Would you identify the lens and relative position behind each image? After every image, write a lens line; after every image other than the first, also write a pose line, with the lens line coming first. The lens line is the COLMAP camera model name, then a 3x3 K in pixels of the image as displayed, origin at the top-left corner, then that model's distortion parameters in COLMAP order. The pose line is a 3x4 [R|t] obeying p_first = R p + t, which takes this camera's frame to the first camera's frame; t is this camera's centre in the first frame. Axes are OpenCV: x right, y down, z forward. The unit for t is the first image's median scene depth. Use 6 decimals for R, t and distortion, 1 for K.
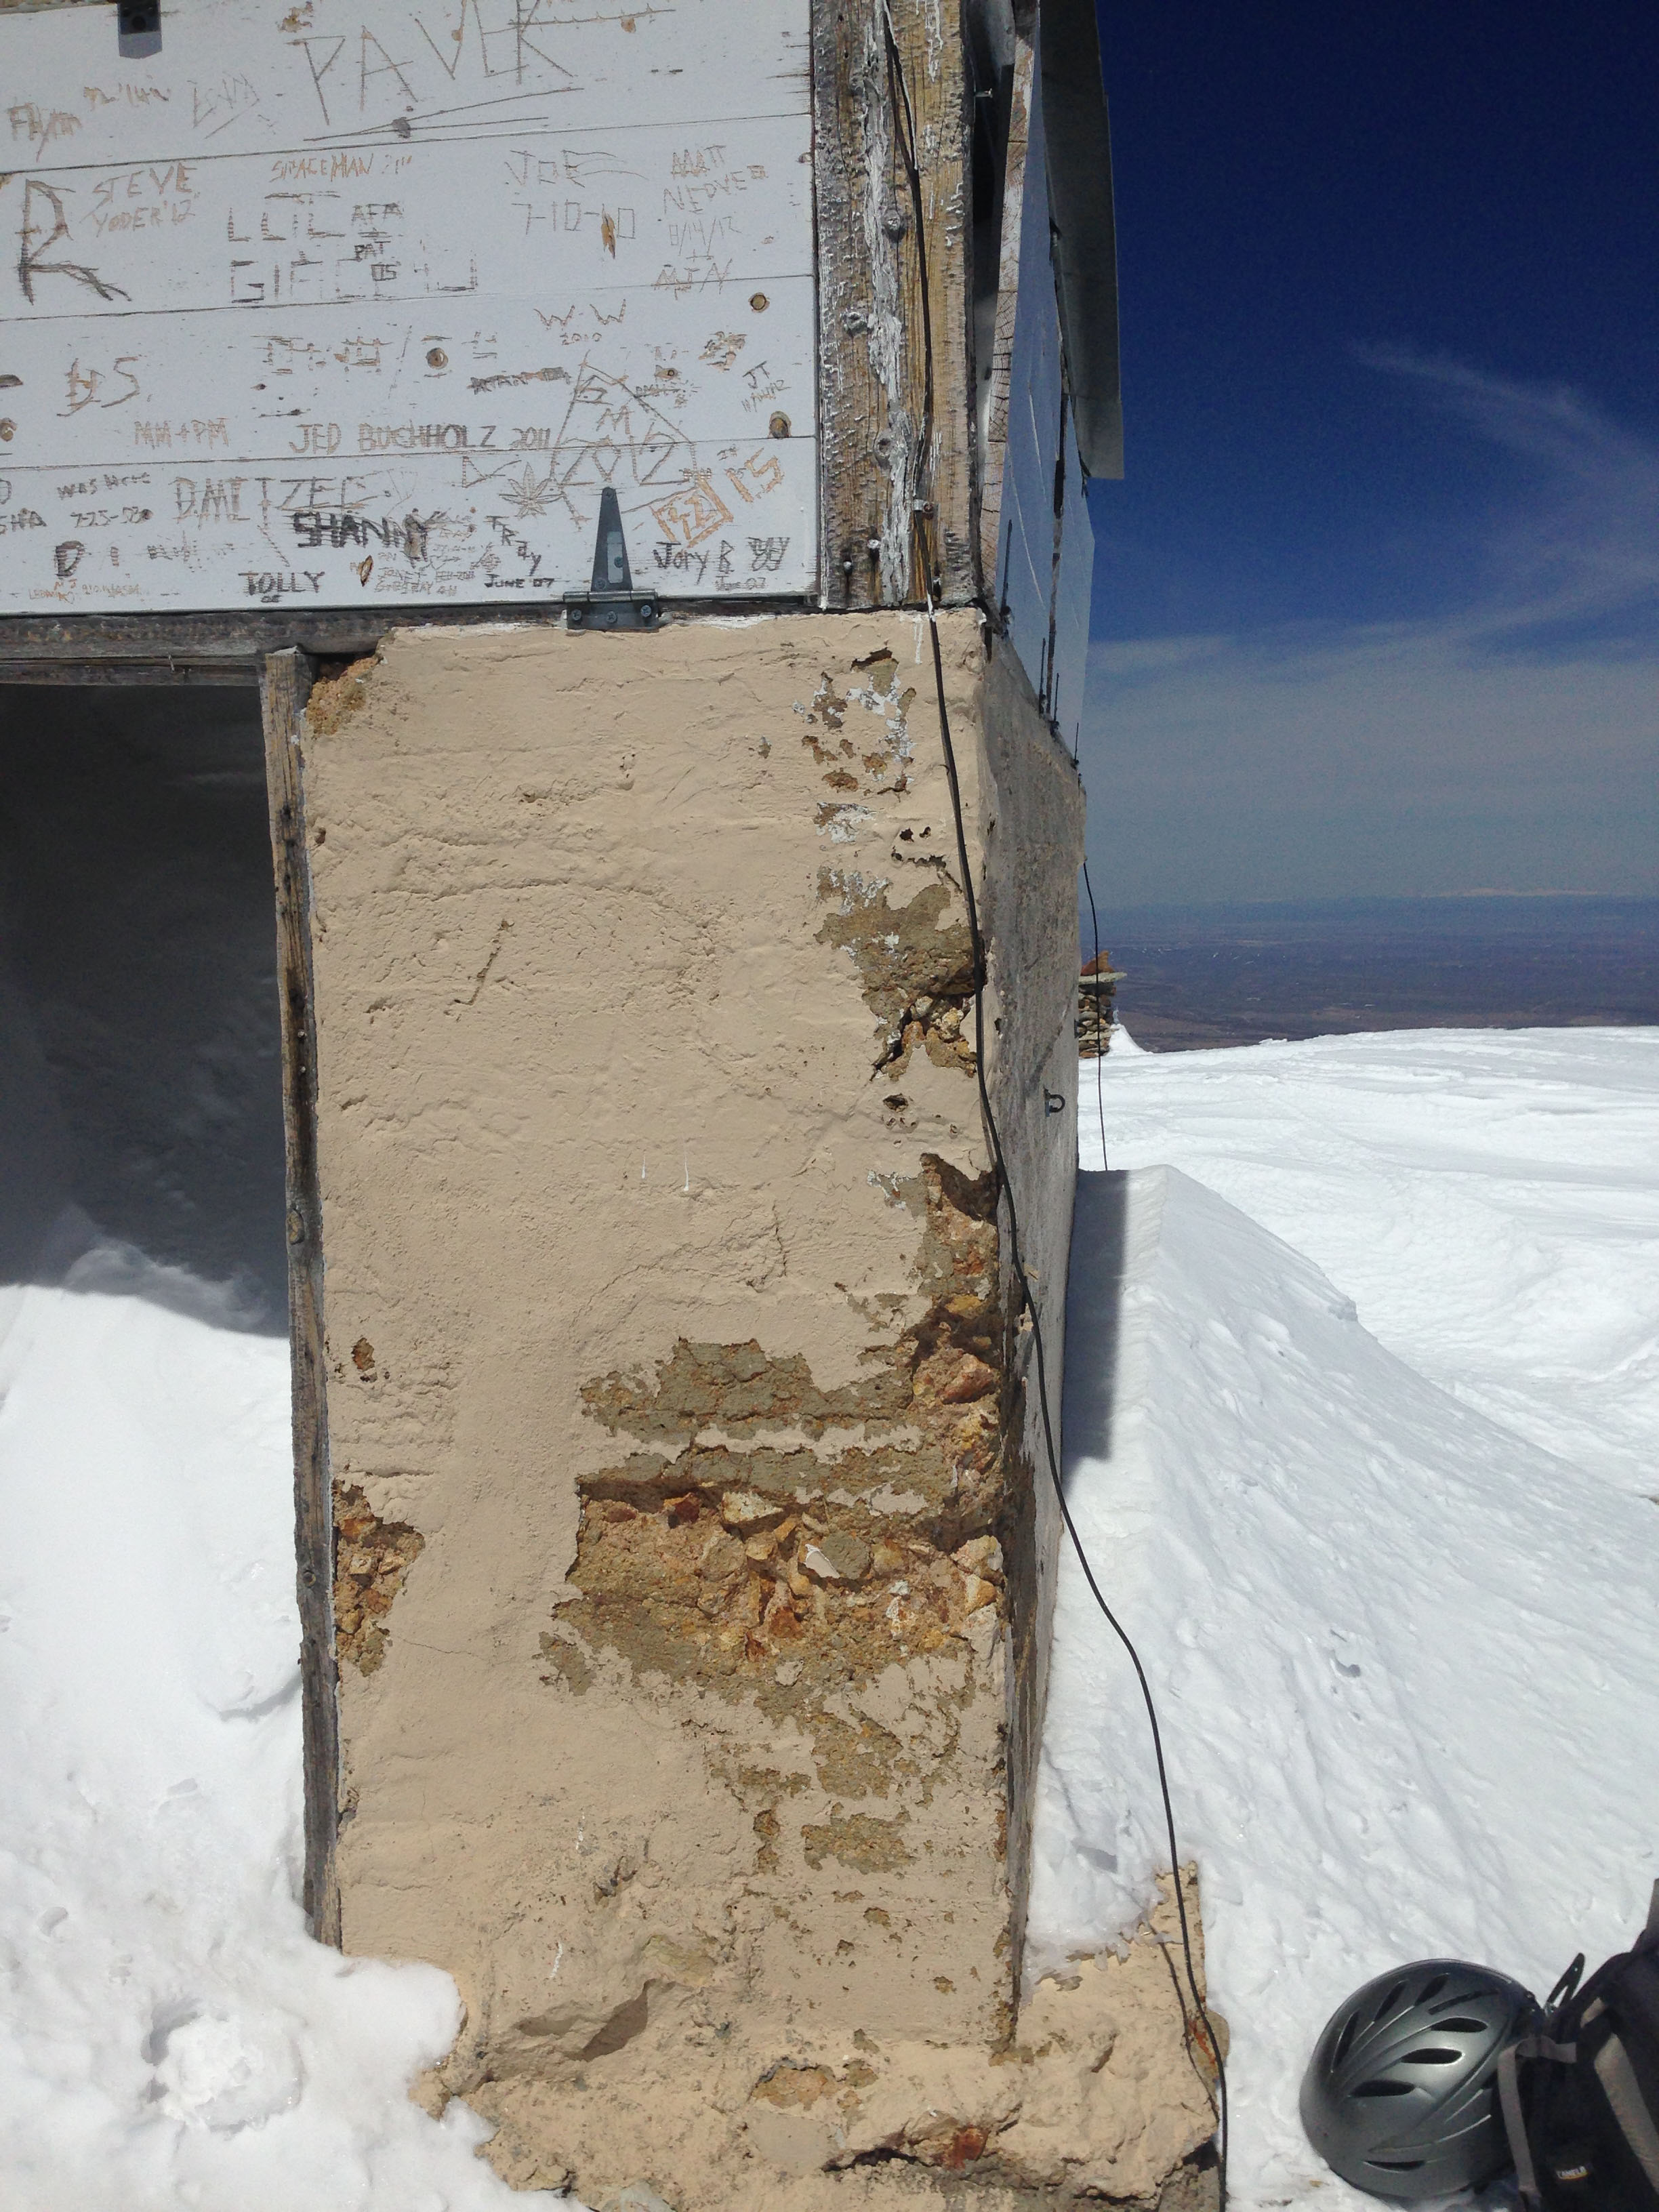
lens RADIAL K [[1944.5, 0, 829.5], [0, 1944.5, 1106.0], [0, 0, 1]] dist [0.044170, -0.011364]
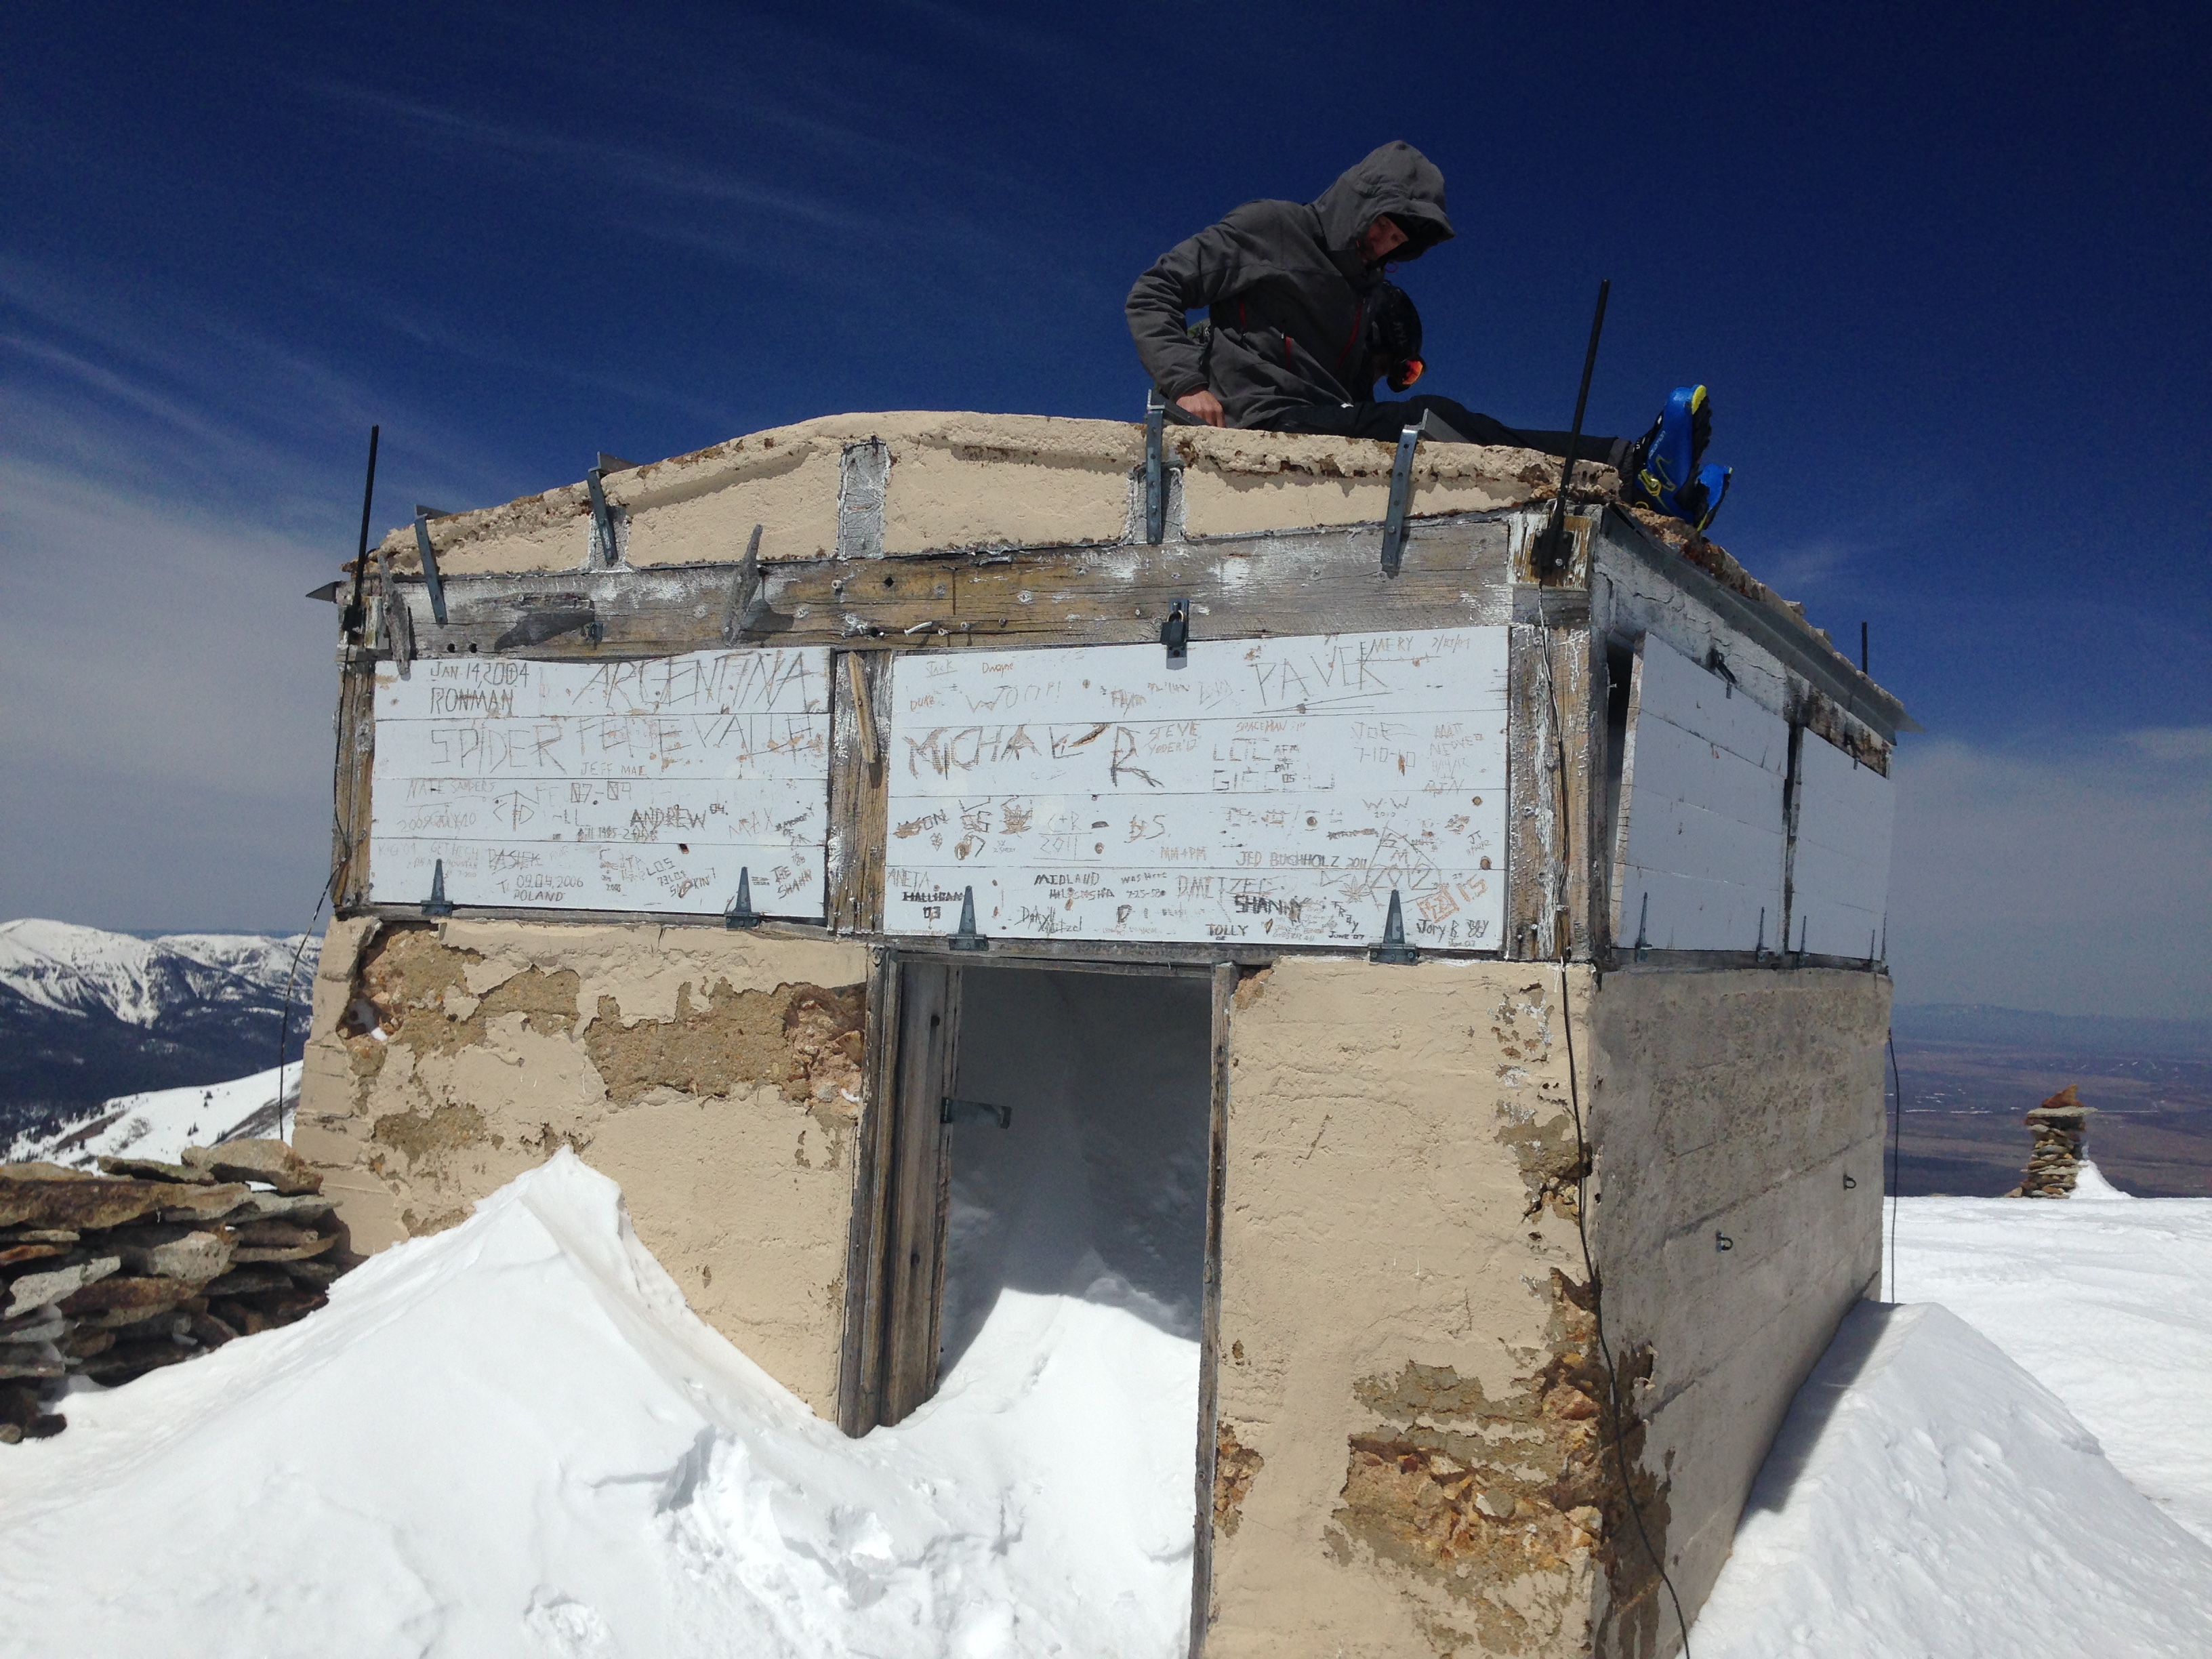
lens RADIAL K [[1901.0, 0, 1142.2], [0, 1901.0, 888.8], [0, 0, 1]] dist [0.081264, -0.128983]
pose [[0.941268, 0.030373, -0.336292, 0.263423], [-0.081656, 0.986860, -0.139423, -0.040746], [0.327639, 0.158695, 0.931380, -0.756367]]
